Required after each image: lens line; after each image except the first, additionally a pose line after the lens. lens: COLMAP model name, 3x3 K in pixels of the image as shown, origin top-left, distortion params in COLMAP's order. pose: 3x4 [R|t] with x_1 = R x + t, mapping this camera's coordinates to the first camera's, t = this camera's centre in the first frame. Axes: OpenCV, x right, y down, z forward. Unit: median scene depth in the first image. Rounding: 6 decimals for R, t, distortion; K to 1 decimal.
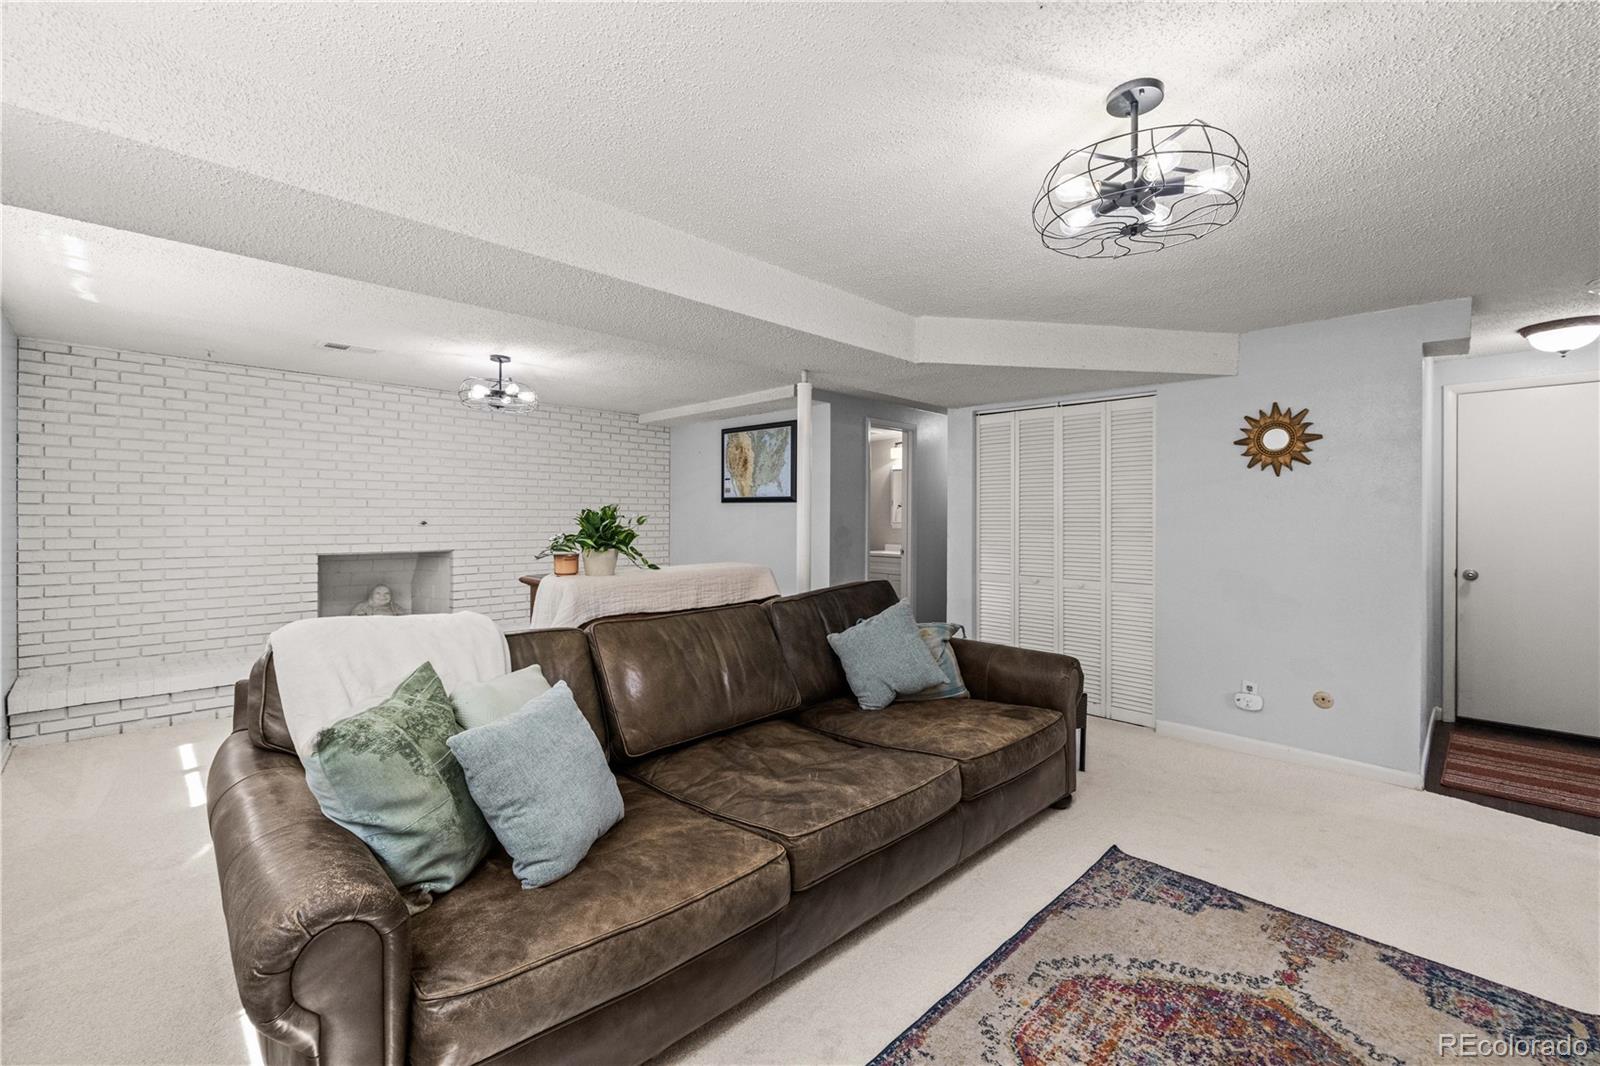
lens RADIAL K [[670.0, 0, 811.2], [0, 670.0, 526.8], [0, 0, 1]] dist [-0.004290, -0.001262]
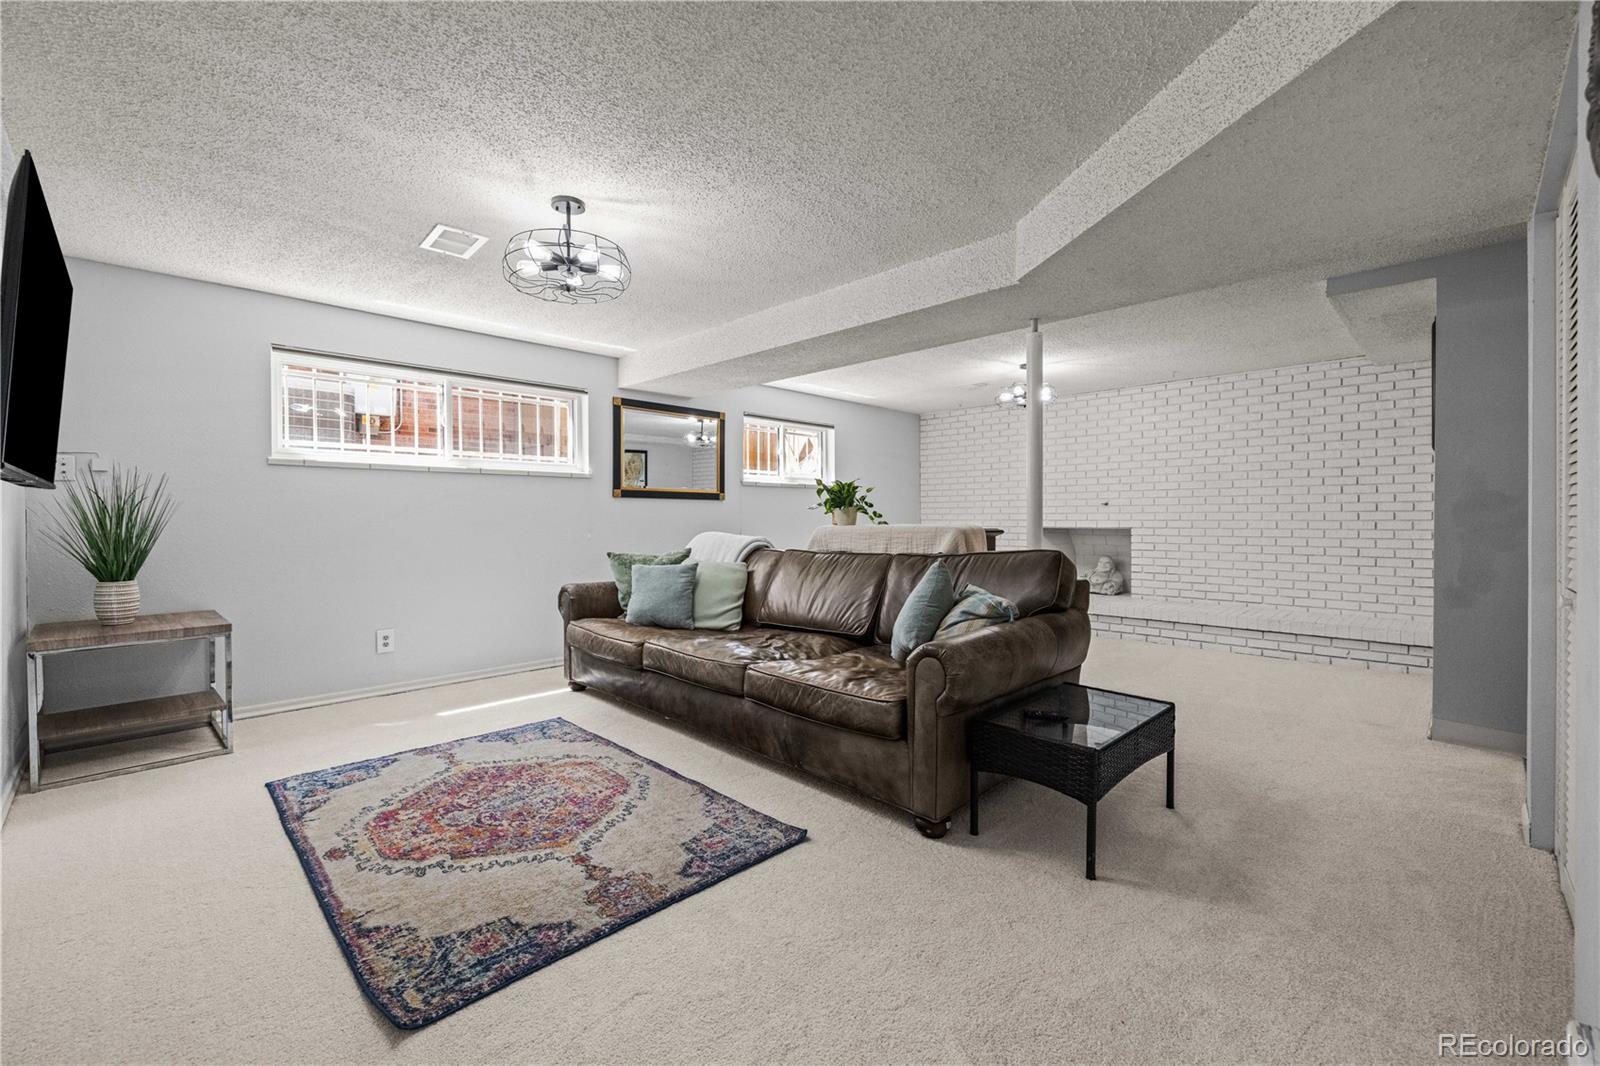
lens RADIAL K [[670.0, 0, 801.5], [0, 670.0, 525.6], [0, 0, 1]] dist [-0.004290, -0.001262]
pose [[-0.000831, 0.007537, -0.999971, 1.841038], [-0.009276, 0.999929, 0.007544, 0.087075], [0.999957, 0.009282, -0.000761, 1.357569]]
